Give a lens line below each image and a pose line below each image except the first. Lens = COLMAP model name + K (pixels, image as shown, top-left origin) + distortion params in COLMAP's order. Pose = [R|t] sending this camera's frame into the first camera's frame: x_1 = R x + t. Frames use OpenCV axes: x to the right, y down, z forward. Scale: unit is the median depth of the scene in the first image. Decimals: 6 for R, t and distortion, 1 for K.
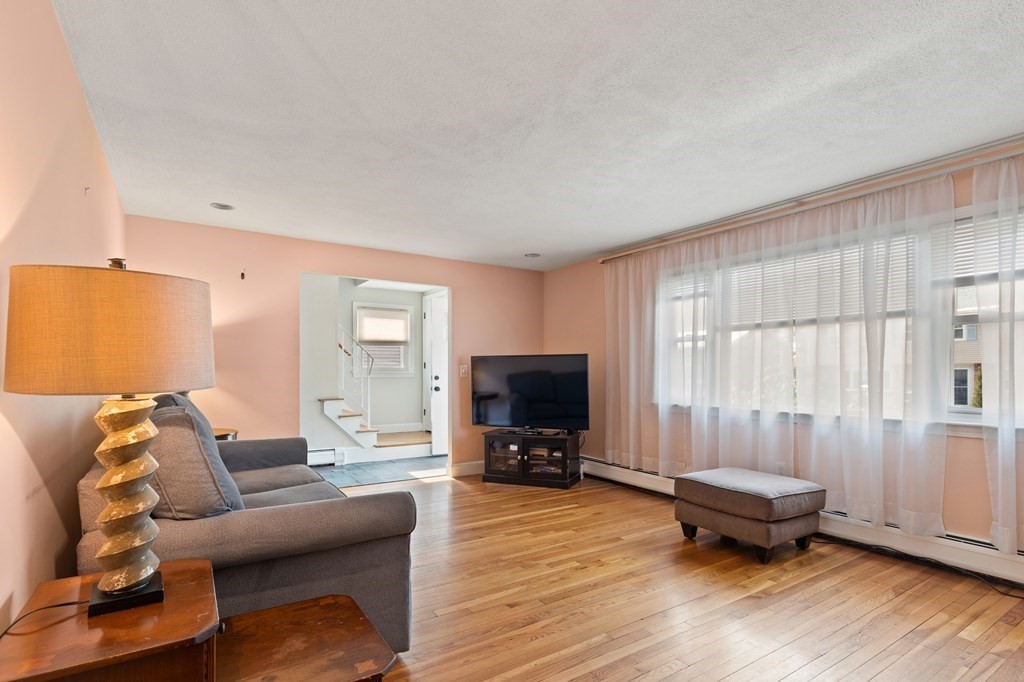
lens RADIAL K [[502.0, 0, 510.3], [0, 502.0, 369.2], [0, 0, 1]] dist [0.016794, -0.000595]
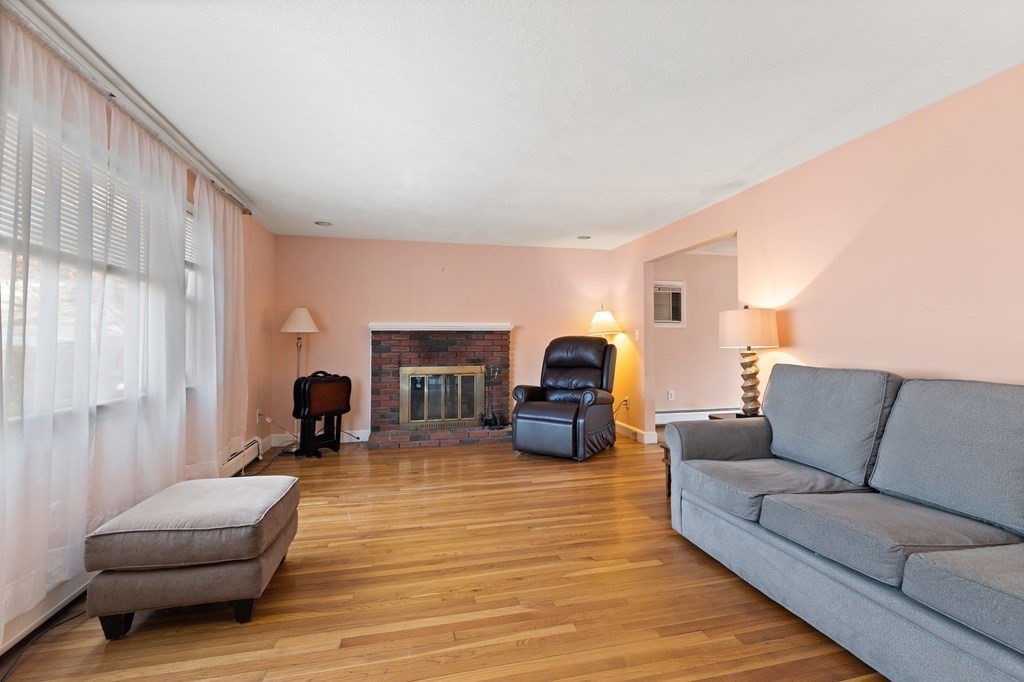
lens RADIAL K [[474.0, 0, 522.1], [0, 474.0, 327.7], [0, 0, 1]] dist [0.002025, 0.000453]
pose [[-0.943912, 0.014028, 0.329898, -0.141928], [0.001401, 0.999258, -0.038482, 0.010646], [-0.330193, -0.035862, -0.943232, 1.413993]]
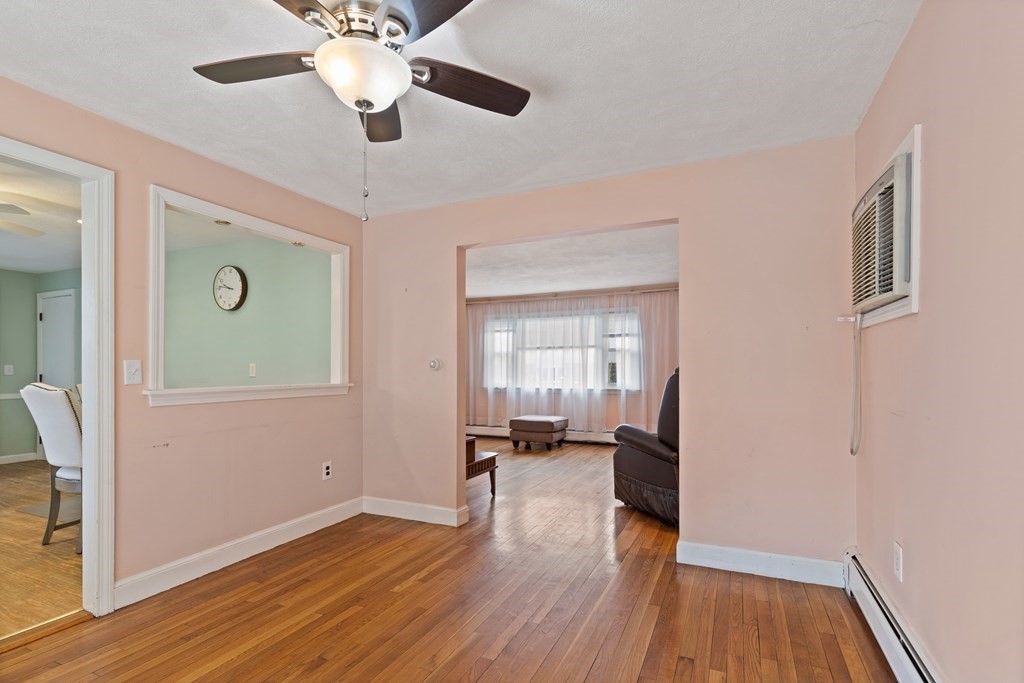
lens RADIAL K [[477.7, 0, 513.3], [0, 477.7, 373.0], [0, 0, 1]] dist [0.002108, 0.000415]
pose [[0.851669, -0.010008, 0.523984, -0.701846], [0.003494, 0.999904, 0.013420, -0.009483], [-0.524068, -0.009599, 0.851622, -0.704482]]
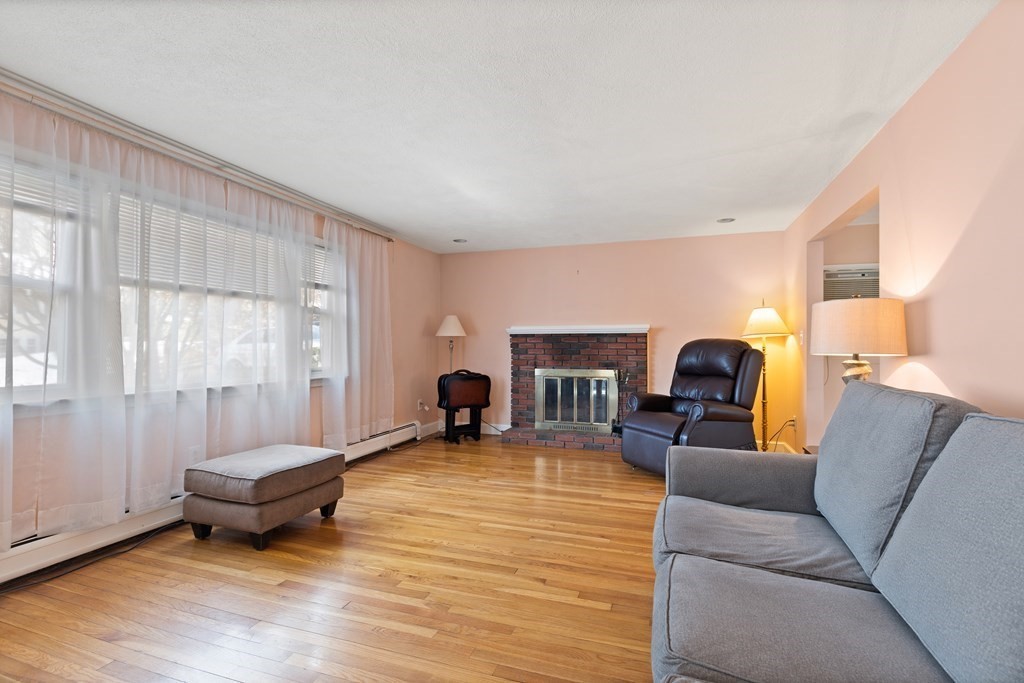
lens RADIAL K [[473.2, 0, 515.9], [0, 473.2, 342.9], [0, 0, 1]] dist [0.000660, -0.000042]
pose [[-0.616595, 0.002417, 0.787277, -0.489905], [-0.008351, 0.999919, -0.009609, 0.007147], [-0.787236, -0.012499, -0.616525, 1.134820]]
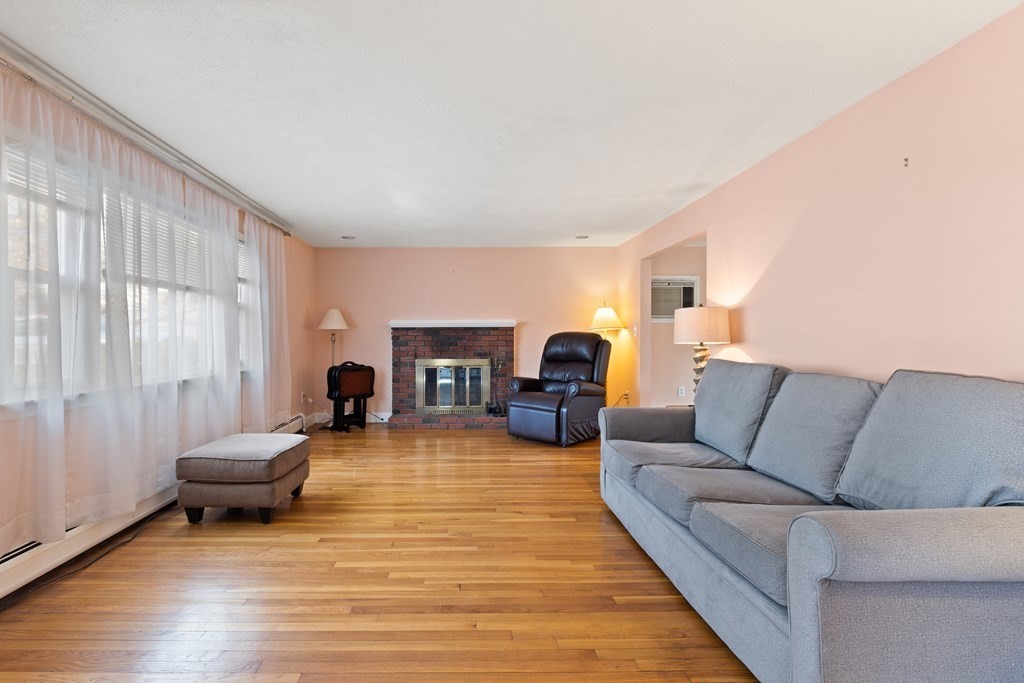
lens RADIAL K [[492.2, 0, 466.5], [0, 492.2, 342.6], [0, 0, 1]] dist [-0.001284, -0.000245]
pose [[-0.838607, -0.004053, 0.544721, -0.413393], [-0.001984, 0.999988, 0.004386, 0.008707], [-0.544733, 0.002597, -0.838606, 1.519331]]
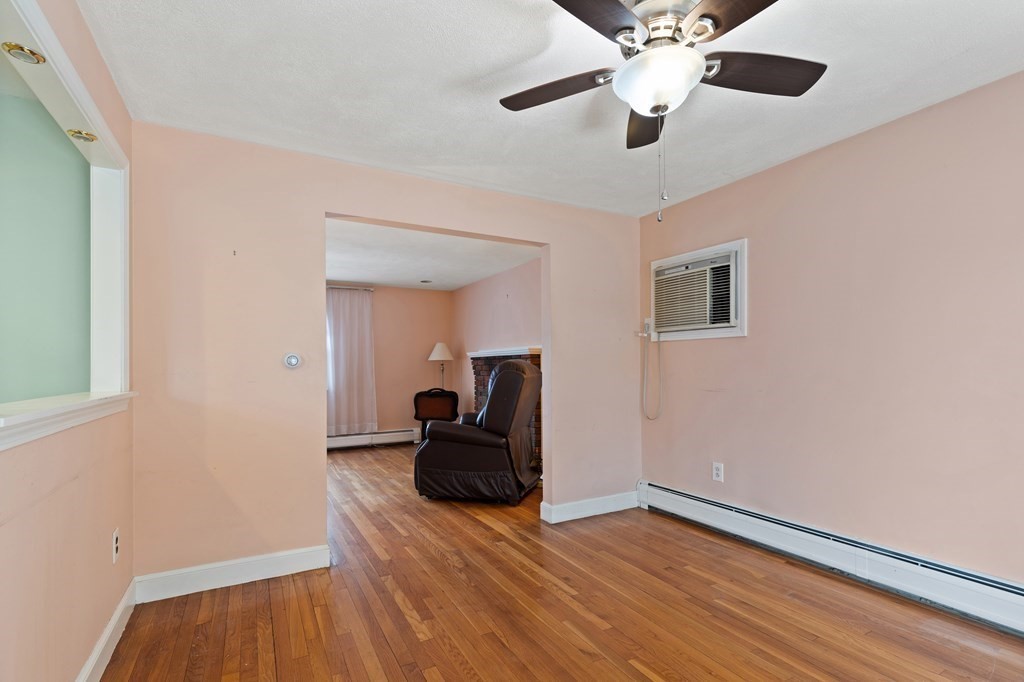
lens RADIAL K [[483.7, 0, 512.0], [0, 483.7, 367.6], [0, 0, 1]] dist [0.001015, 0.000145]
pose [[0.079826, -0.003299, 0.996803, -1.047163], [0.001730, 0.999993, 0.003171, -0.005257], [-0.996807, 0.001472, 0.079831, -0.171664]]
